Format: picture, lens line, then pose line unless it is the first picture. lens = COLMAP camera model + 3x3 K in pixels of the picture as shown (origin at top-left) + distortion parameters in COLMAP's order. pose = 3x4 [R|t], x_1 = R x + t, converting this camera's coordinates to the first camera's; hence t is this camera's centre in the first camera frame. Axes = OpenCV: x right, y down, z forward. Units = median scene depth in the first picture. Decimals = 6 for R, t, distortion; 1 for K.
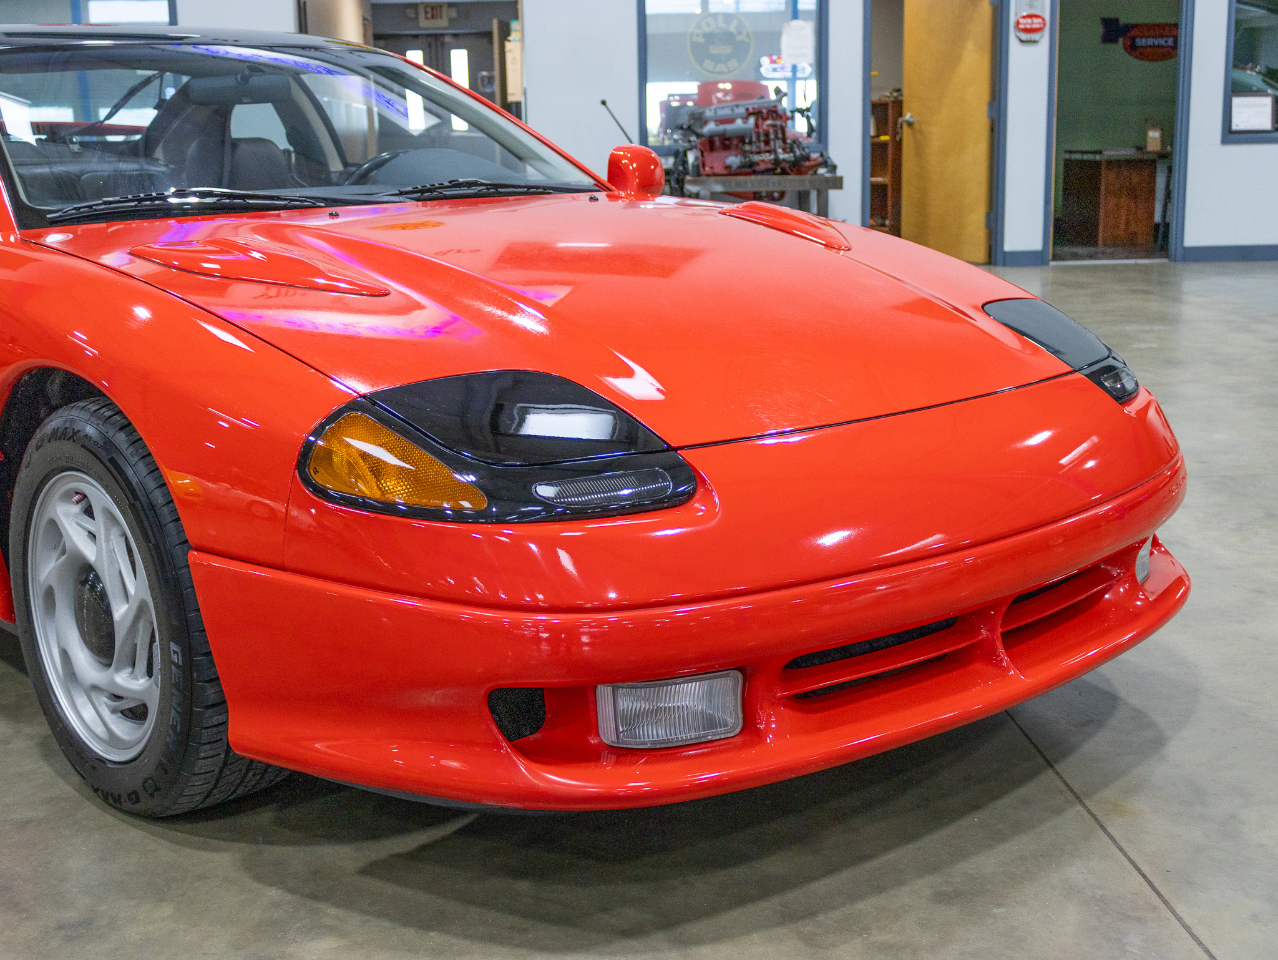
lens RADIAL K [[1642.4, 0, 641.6], [0, 1642.4, 497.9], [0, 0, 1]] dist [-0.019572, -0.023992]
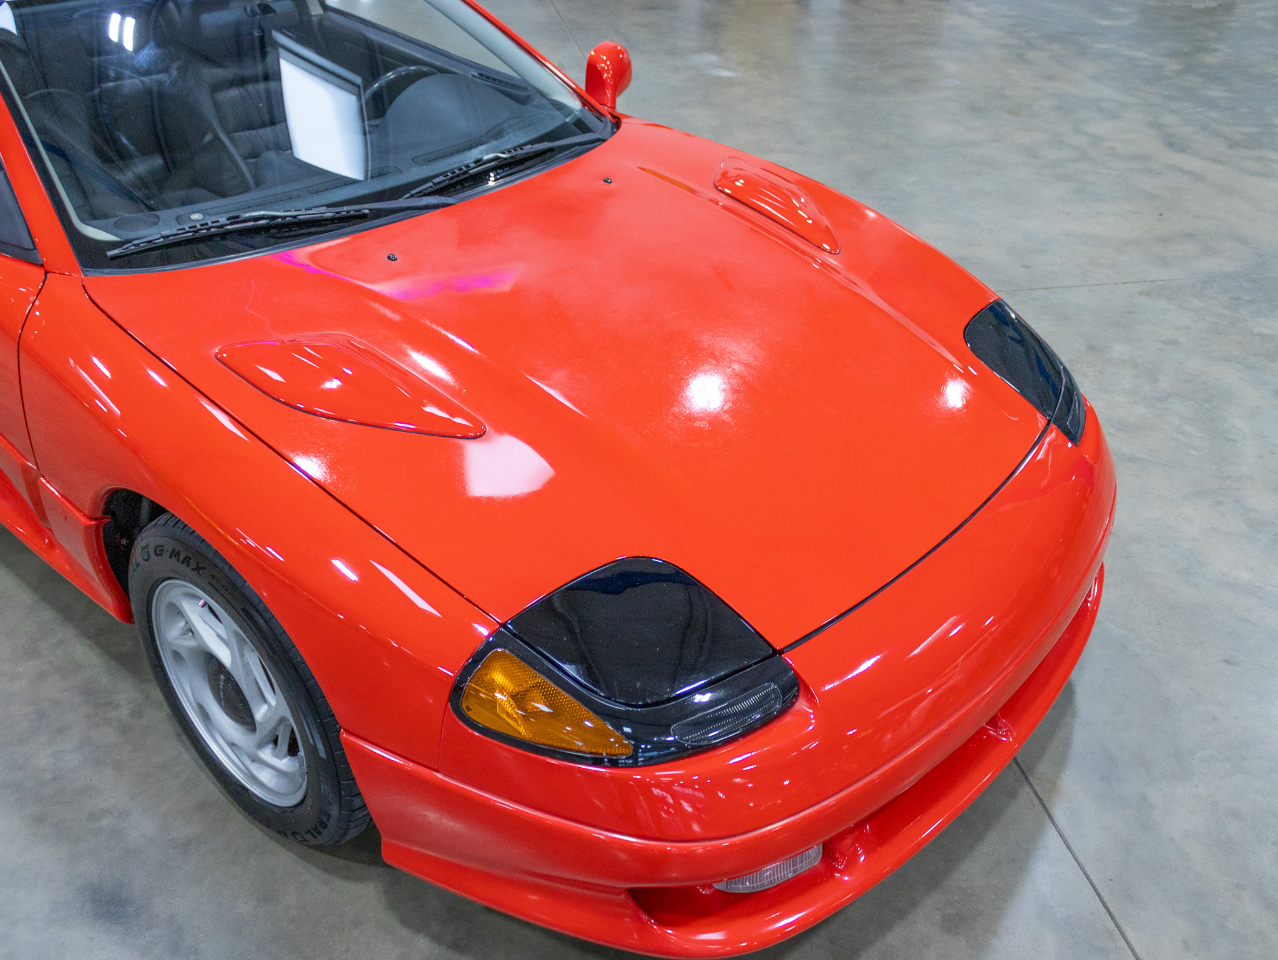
lens RADIAL K [[1173.1, 0, 634.1], [0, 1173.1, 478.6], [0, 0, 1]] dist [0.004540, 0.004859]
pose [[0.992335, -0.026216, 0.120763, -0.143941], [-0.018128, 0.935784, 0.352108, -0.351229], [-0.122239, -0.351598, 0.928136, 0.248432]]
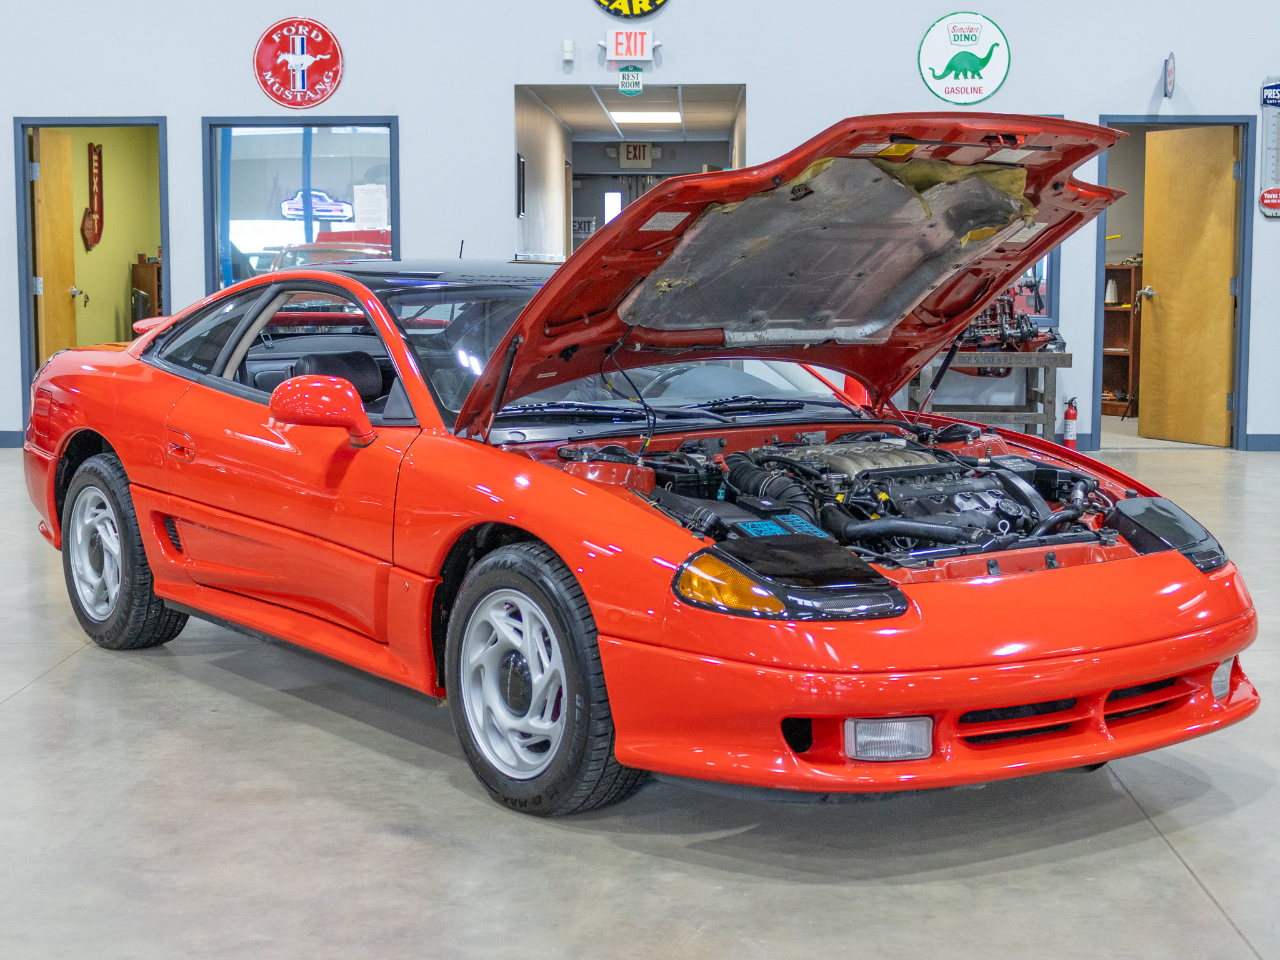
lens RADIAL K [[2069.9, 0, 644.5], [0, 2069.9, 496.2], [0, 0, 1]] dist [-0.003026, -0.050360]
pose [[0.994761, 0.031728, -0.097183, -0.026347], [-0.041591, 0.993995, -0.101209, 0.086229], [0.093388, 0.104720, 0.990107, -0.912477]]
